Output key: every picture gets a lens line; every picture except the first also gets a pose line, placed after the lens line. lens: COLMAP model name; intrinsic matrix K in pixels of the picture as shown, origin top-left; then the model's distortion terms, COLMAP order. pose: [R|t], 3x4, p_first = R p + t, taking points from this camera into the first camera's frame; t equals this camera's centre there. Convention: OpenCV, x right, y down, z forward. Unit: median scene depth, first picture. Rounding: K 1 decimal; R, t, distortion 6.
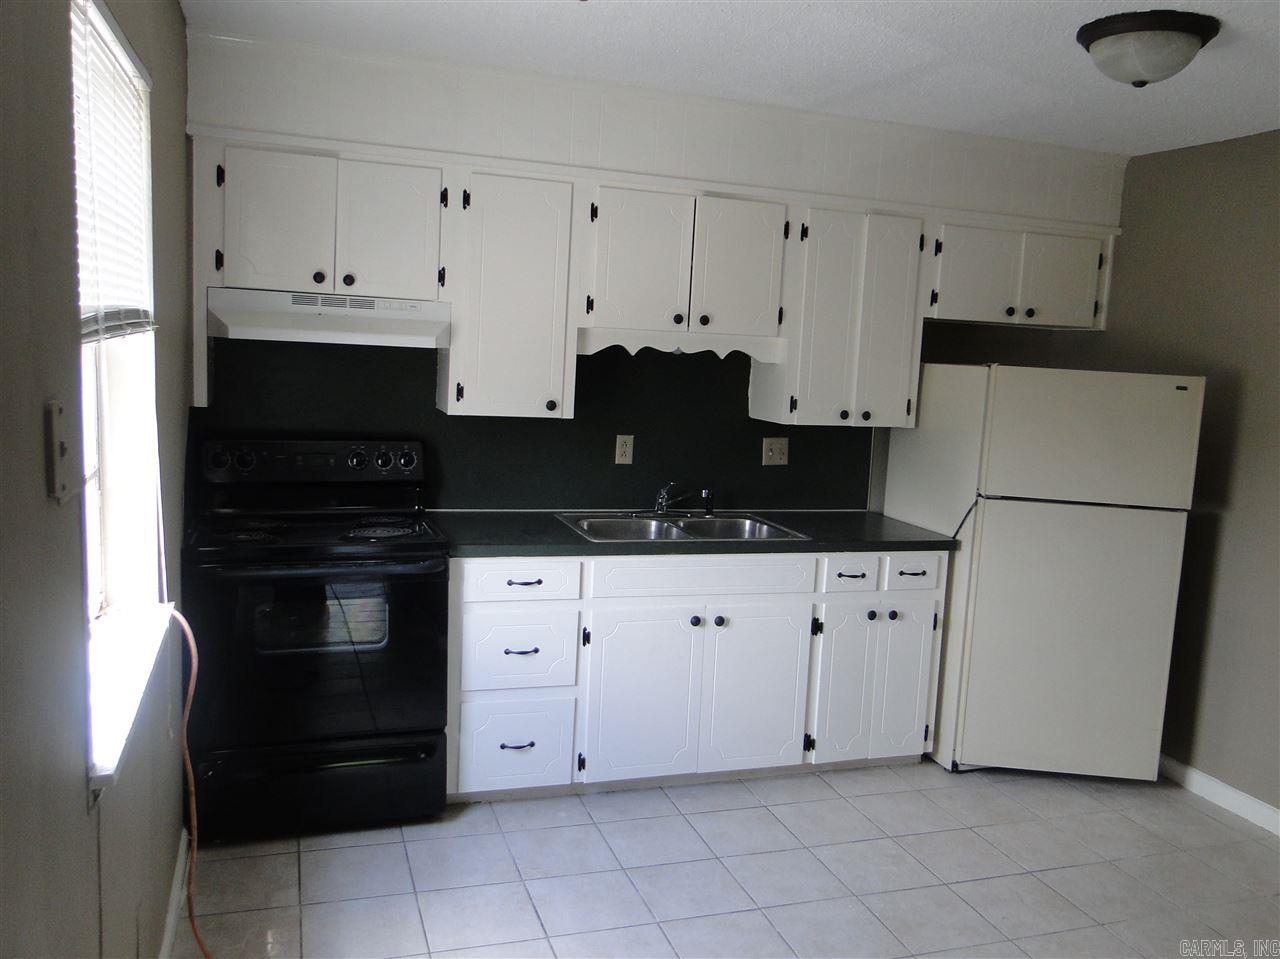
lens RADIAL K [[1052.1, 0, 640.0], [0, 1052.1, 479.5], [0, 0, 1]] dist [-0.003081, 0.007666]
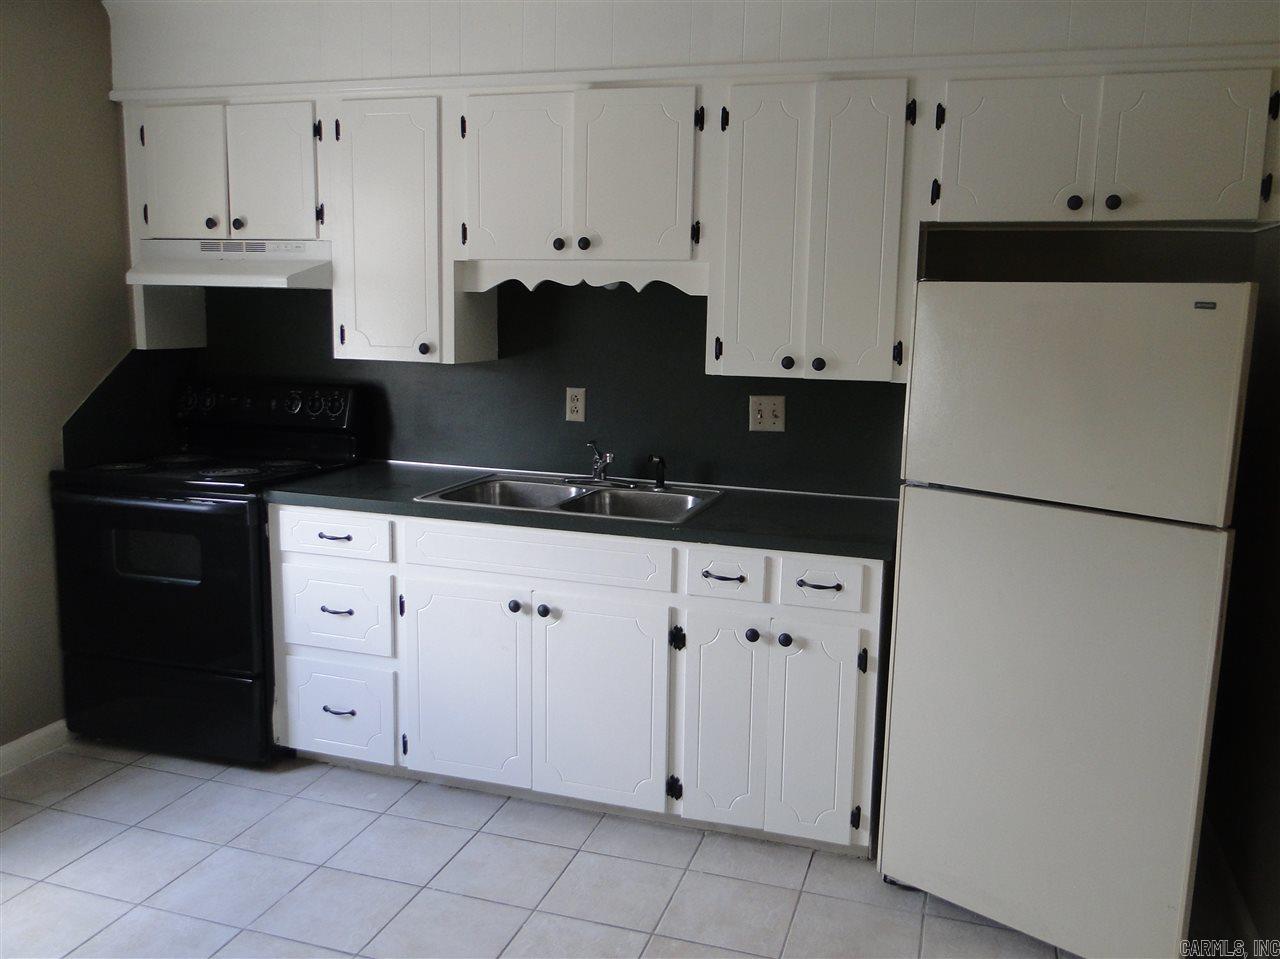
lens RADIAL K [[1052.1, 0, 640.0], [0, 1052.1, 479.5], [0, 0, 1]] dist [-0.003081, 0.007666]
pose [[0.806947, 0.063100, -0.587243, 0.585143], [-0.056096, 0.997970, 0.030150, 0.003994], [0.587954, 0.008612, 0.808849, 0.368014]]
